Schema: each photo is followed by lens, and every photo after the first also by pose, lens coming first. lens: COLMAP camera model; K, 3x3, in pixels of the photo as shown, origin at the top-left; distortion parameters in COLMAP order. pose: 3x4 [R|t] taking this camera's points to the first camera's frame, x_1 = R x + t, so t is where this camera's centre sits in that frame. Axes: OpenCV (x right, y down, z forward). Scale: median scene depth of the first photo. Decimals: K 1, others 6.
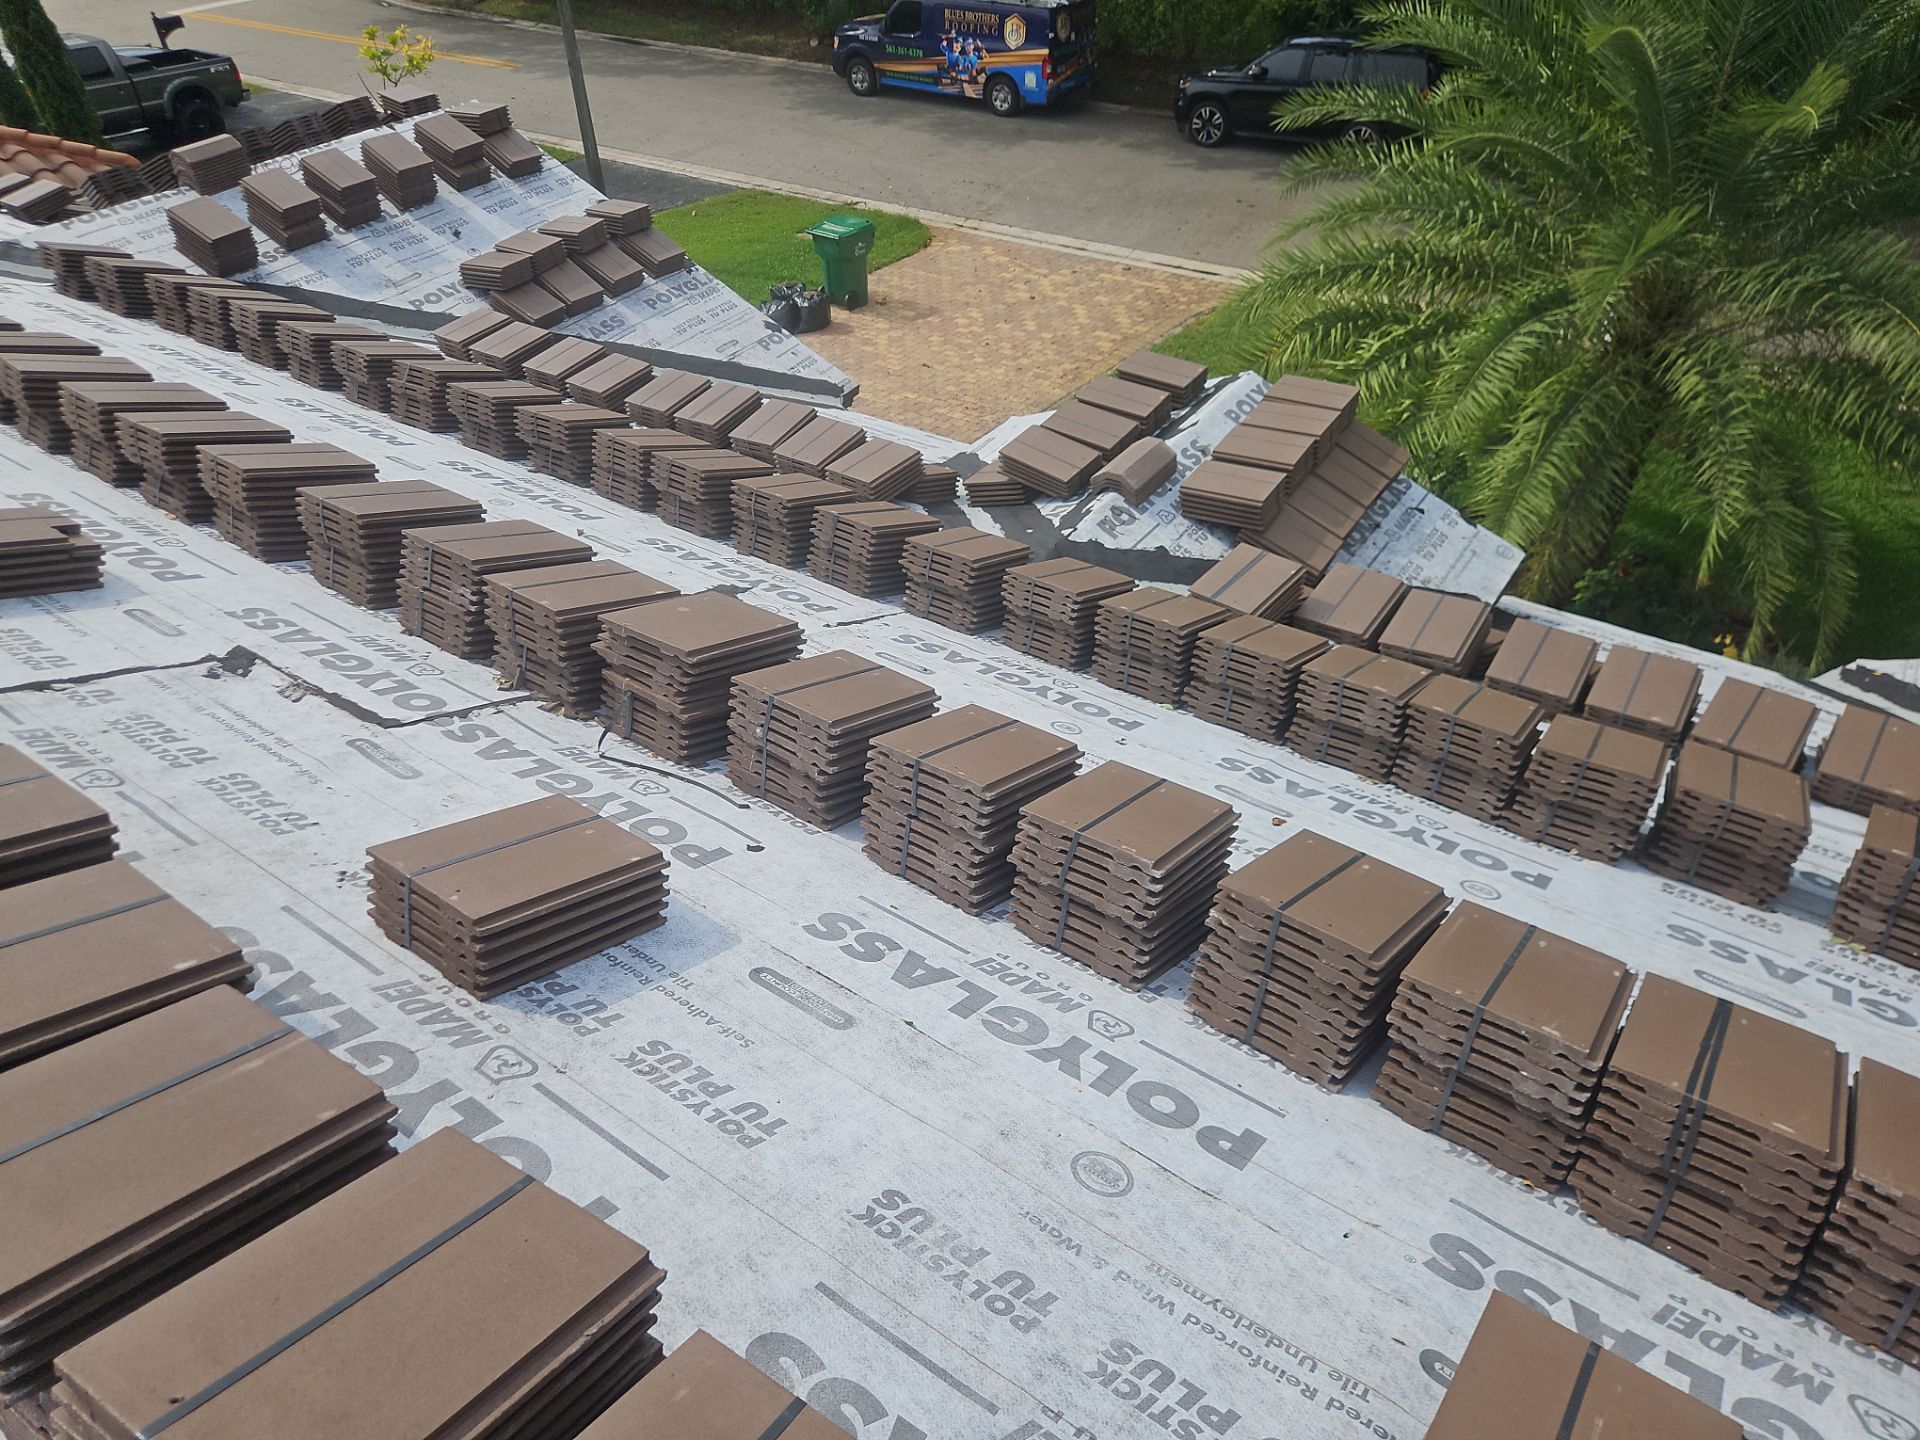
lens RADIAL K [[1412.6, 0, 926.2], [0, 1412.6, 728.8], [0, 0, 1]] dist [0.081698, -0.091825]
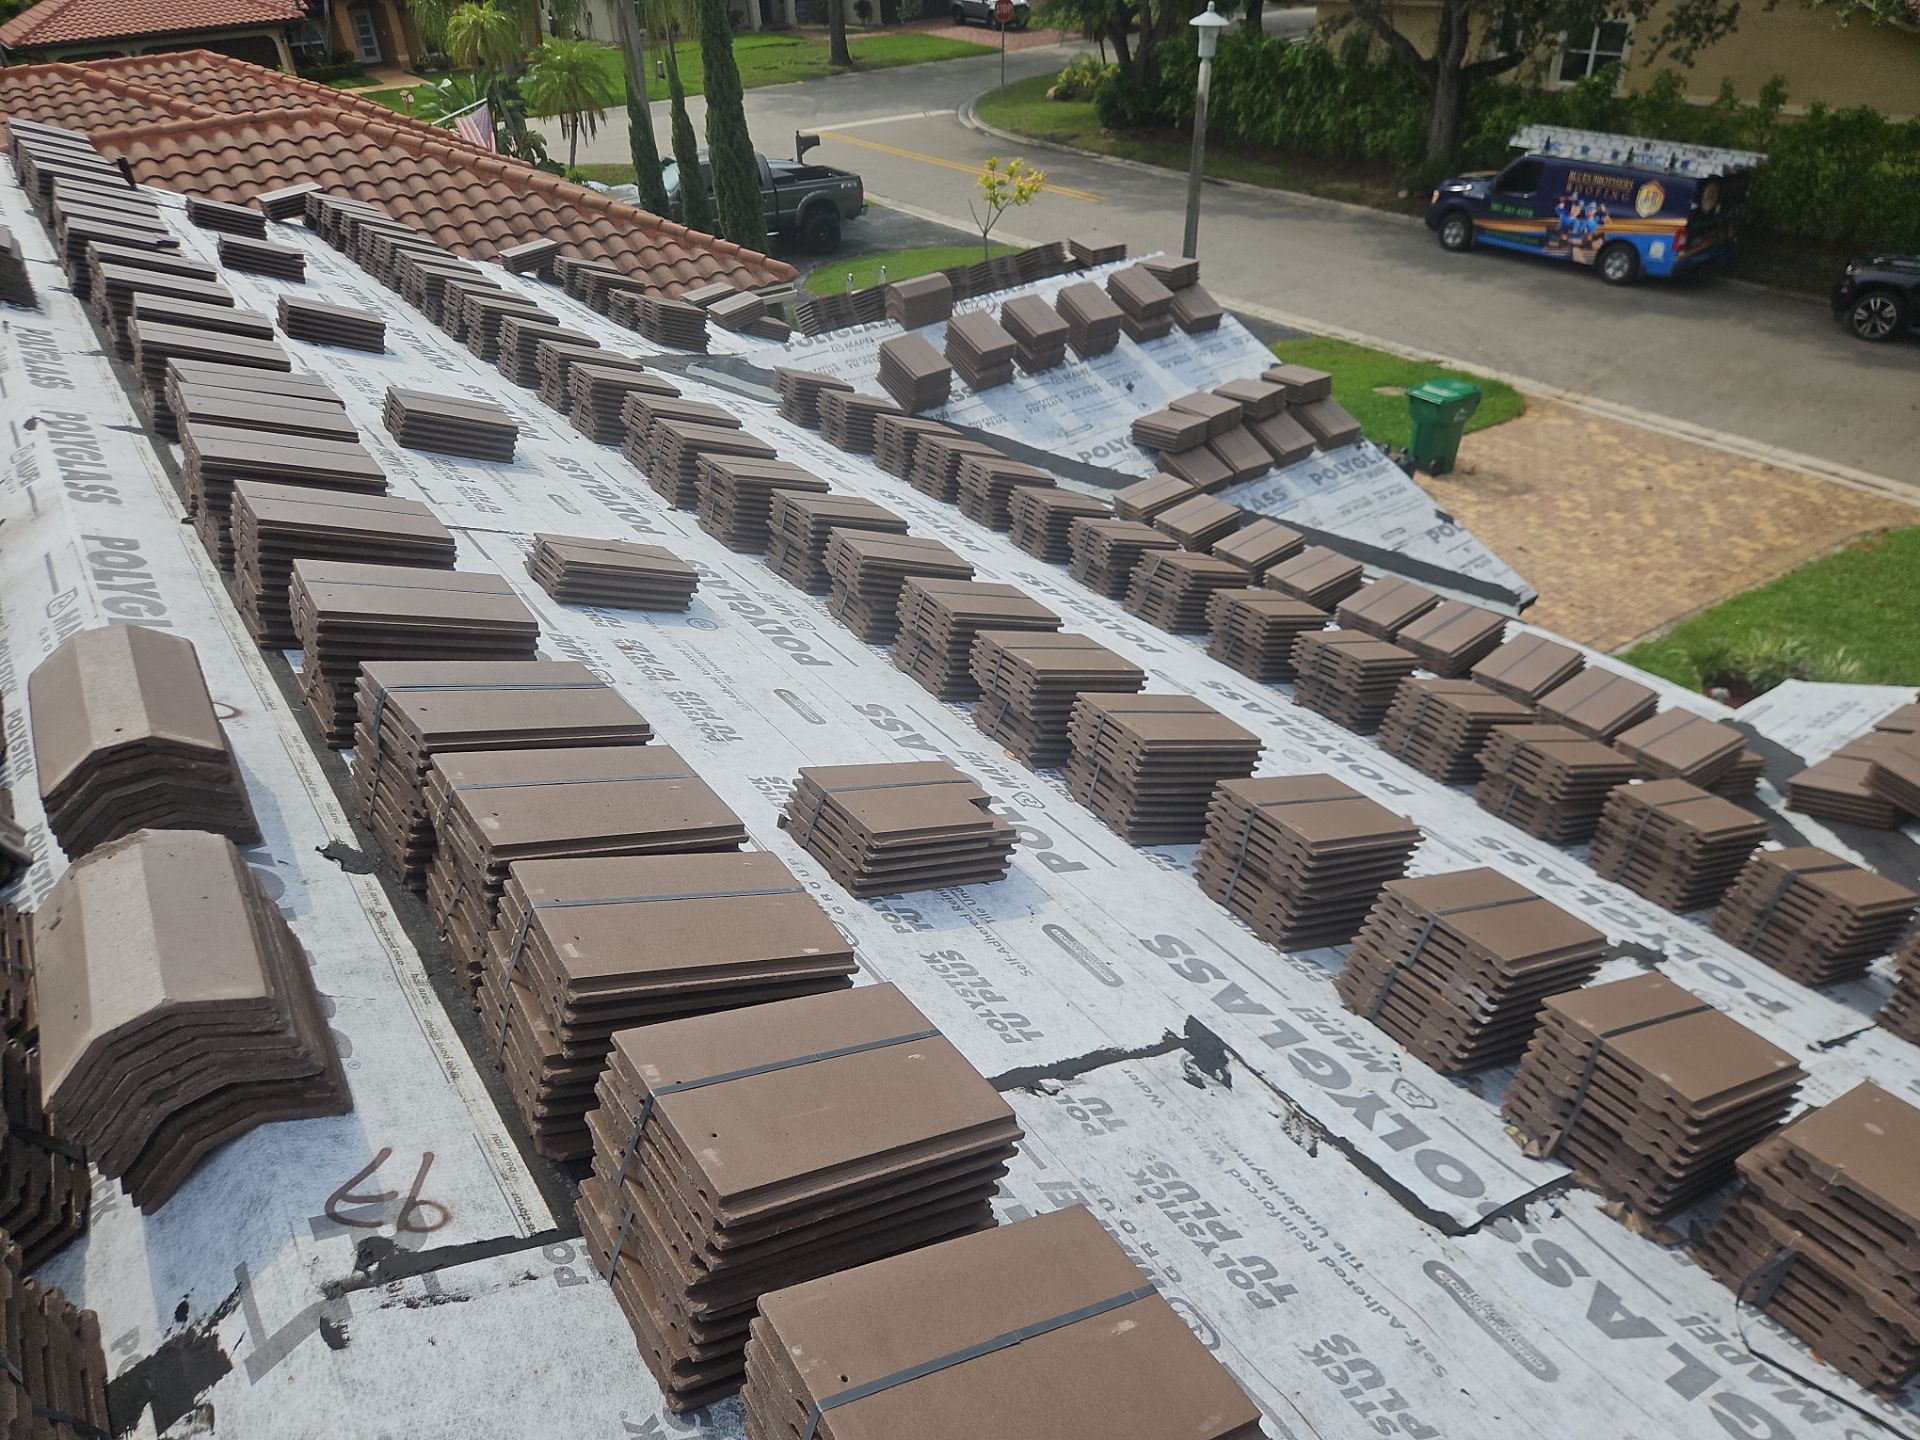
lens RADIAL K [[1412.6, 0, 926.2], [0, 1412.6, 728.8], [0, 0, 1]] dist [0.081698, -0.091825]
pose [[0.938030, 0.180372, -0.295914, -0.121424], [-0.203083, 0.978003, -0.047626, -0.042103], [0.280814, 0.104769, 0.954027, 0.062398]]
